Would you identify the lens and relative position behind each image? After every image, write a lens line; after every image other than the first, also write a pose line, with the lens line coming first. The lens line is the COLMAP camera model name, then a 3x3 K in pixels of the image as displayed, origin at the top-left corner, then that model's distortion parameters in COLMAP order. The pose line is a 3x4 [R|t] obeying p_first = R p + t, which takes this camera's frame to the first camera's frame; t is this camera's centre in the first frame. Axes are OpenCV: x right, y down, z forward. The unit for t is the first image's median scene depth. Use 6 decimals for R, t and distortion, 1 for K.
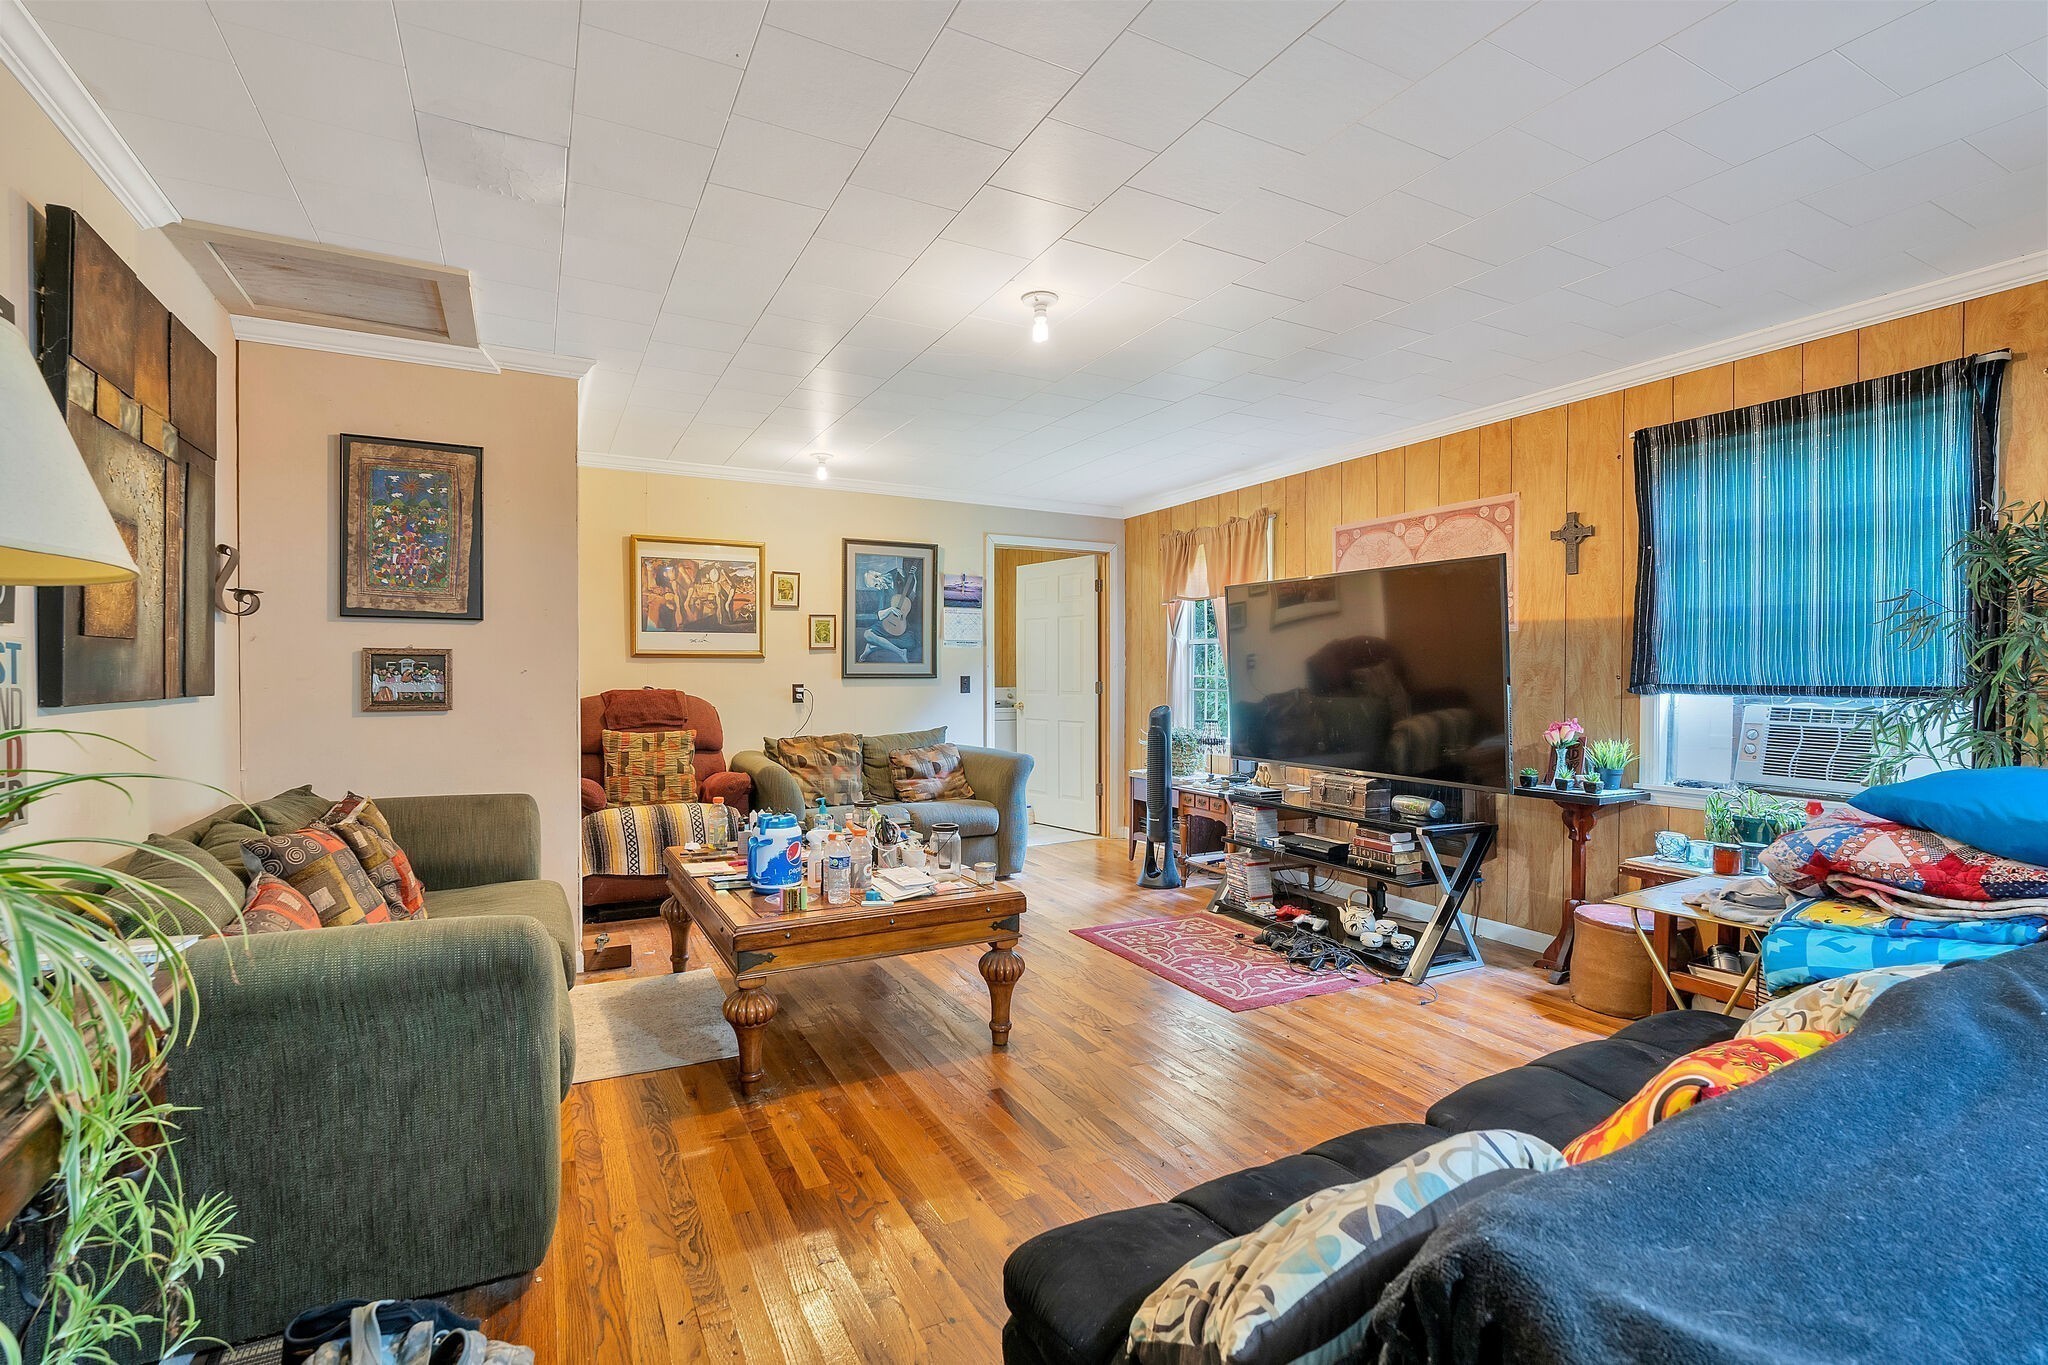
lens RADIAL K [[926.0, 0, 1019.9], [0, 926.0, 683.9], [0, 0, 1]] dist [-0.008710, 0.000126]
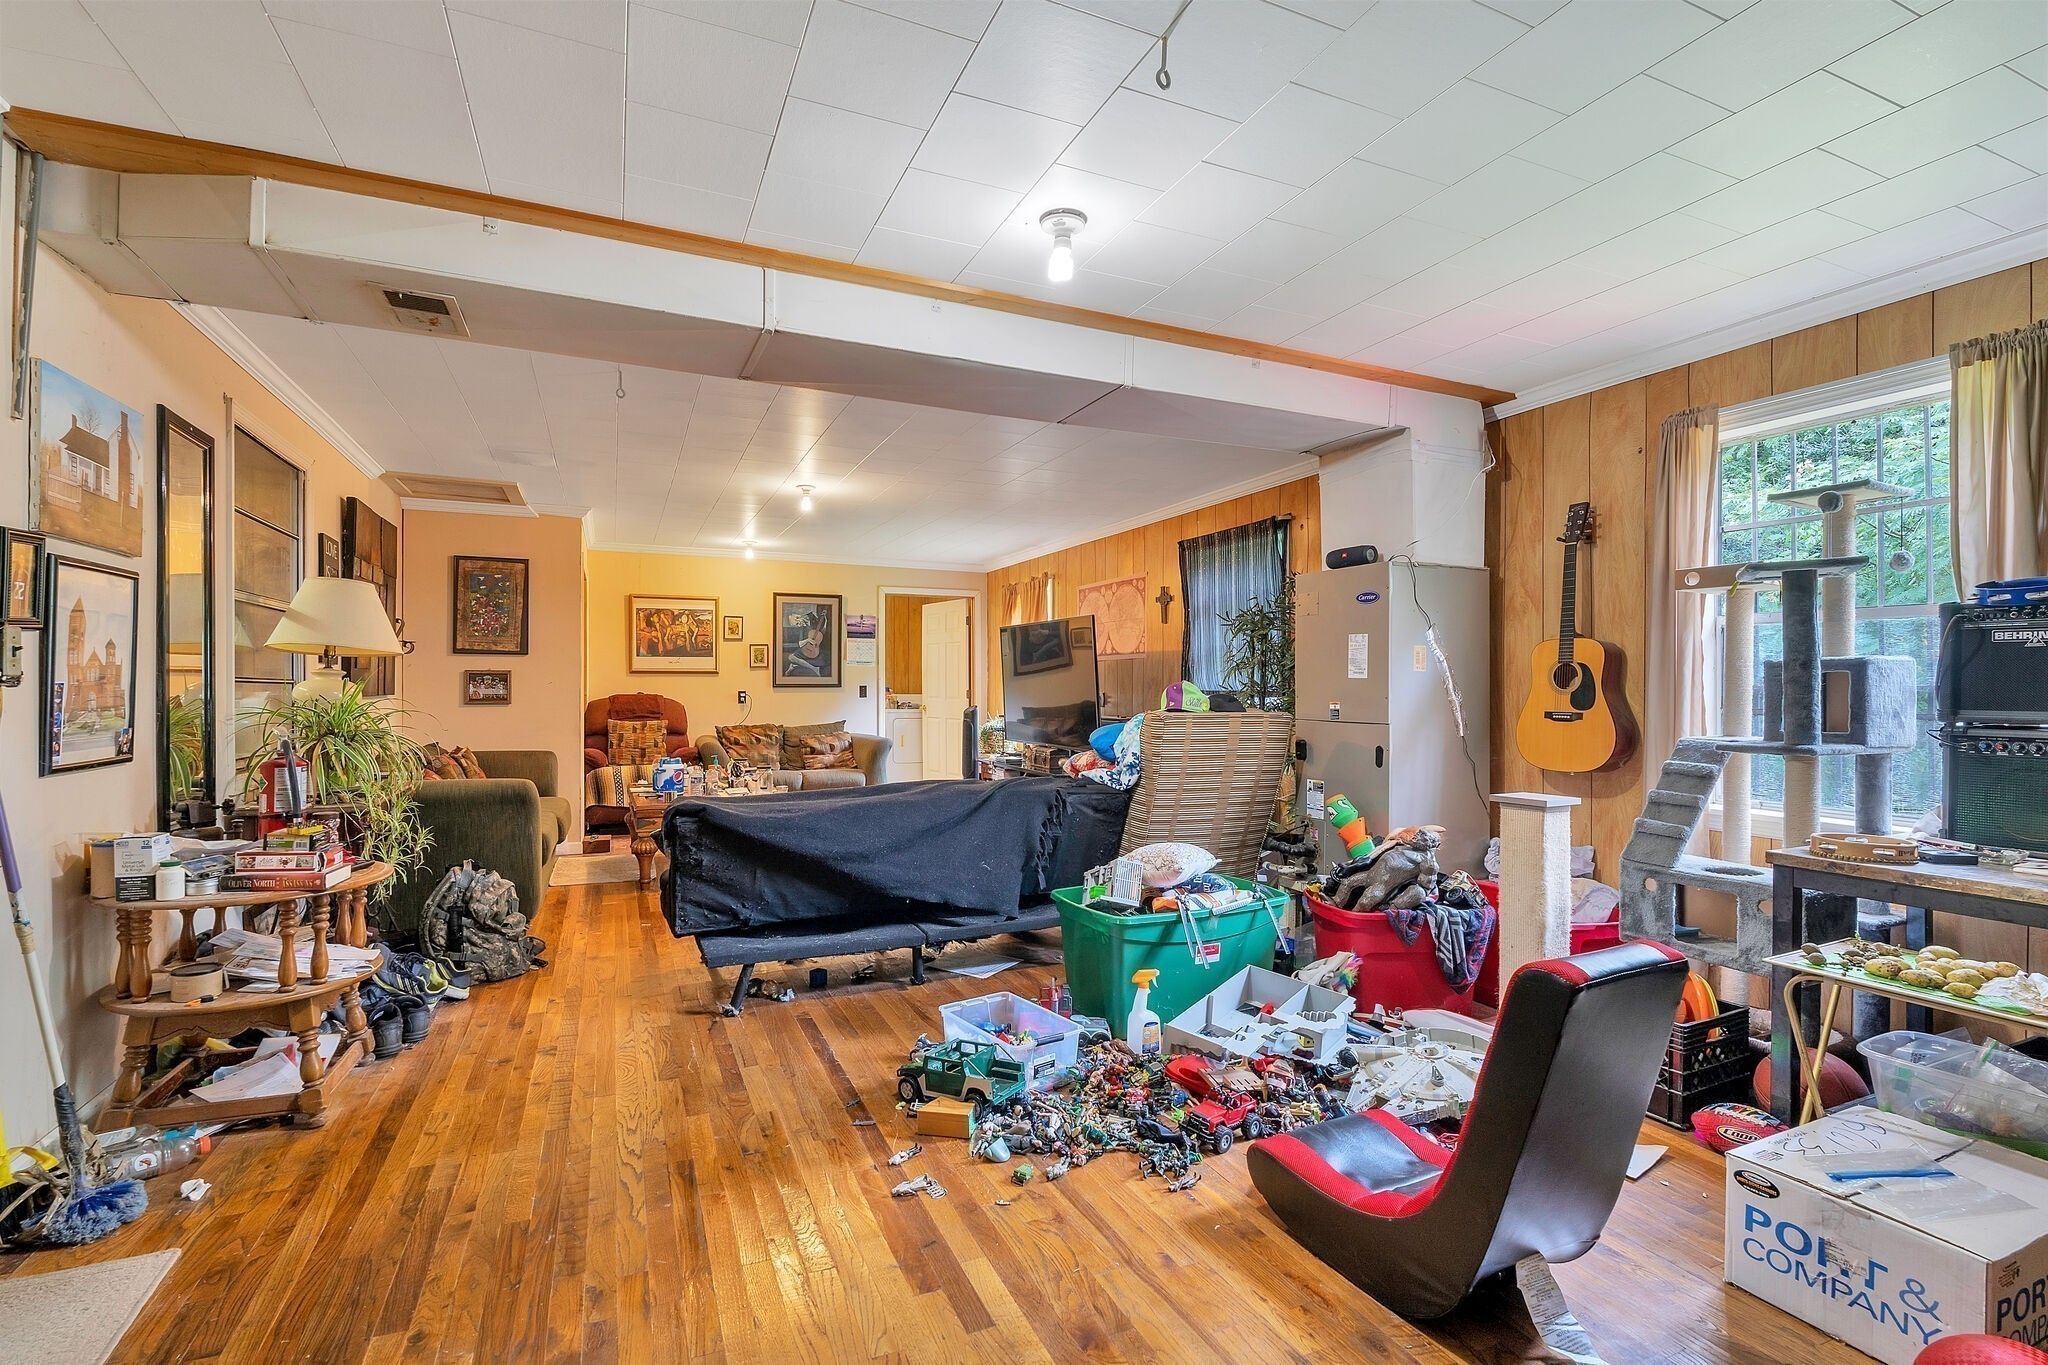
lens RADIAL K [[926.0, 0, 1018.8], [0, 926.0, 680.5], [0, 0, 1]] dist [-0.008710, 0.000126]
pose [[0.997320, -0.000207, -0.073159, 0.345436], [-0.000875, 0.999891, -0.014760, 0.005479], [0.073154, 0.014785, 0.997211, -0.497319]]
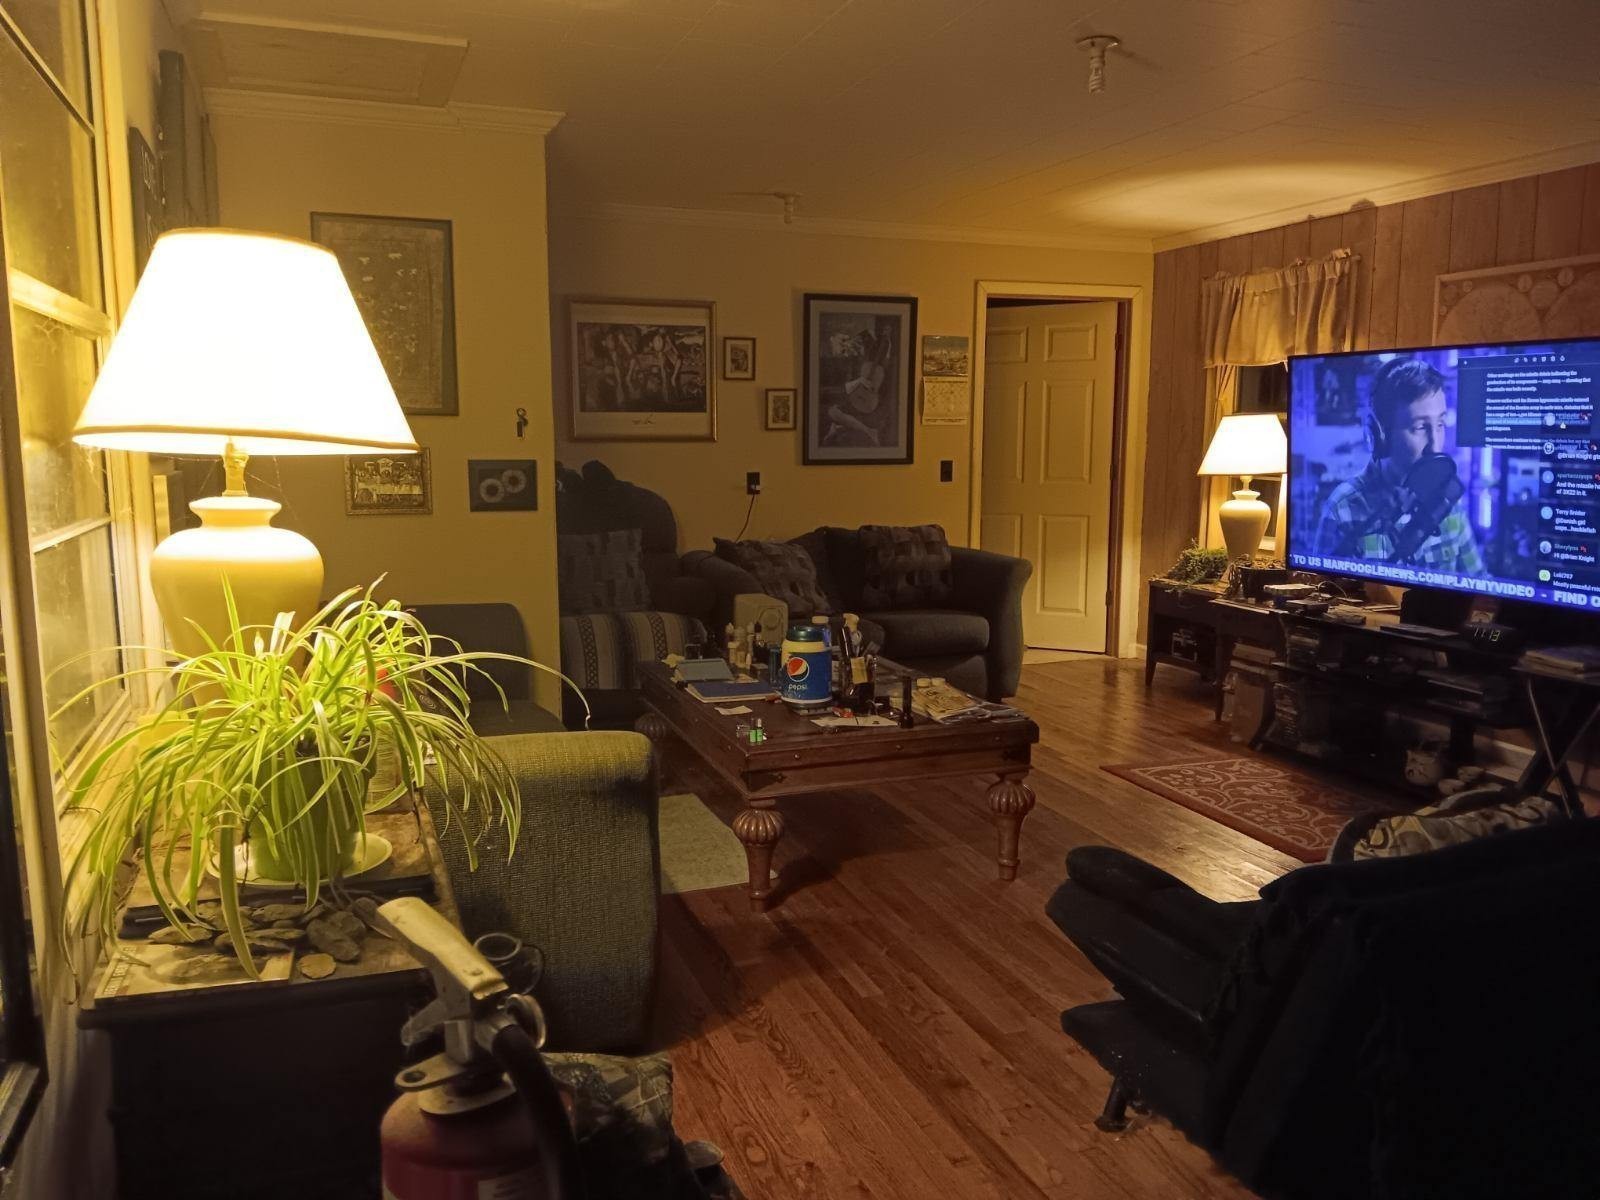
lens RADIAL K [[1222.5, 0, 811.1], [0, 1222.5, 621.3], [0, 0, 1]] dist [0.016958, -0.030953]
pose [[0.992688, 0.018525, -0.119282, -0.056738], [-0.001215, 0.989637, 0.143585, -0.028284], [0.120706, -0.142391, 0.982423, -0.125209]]
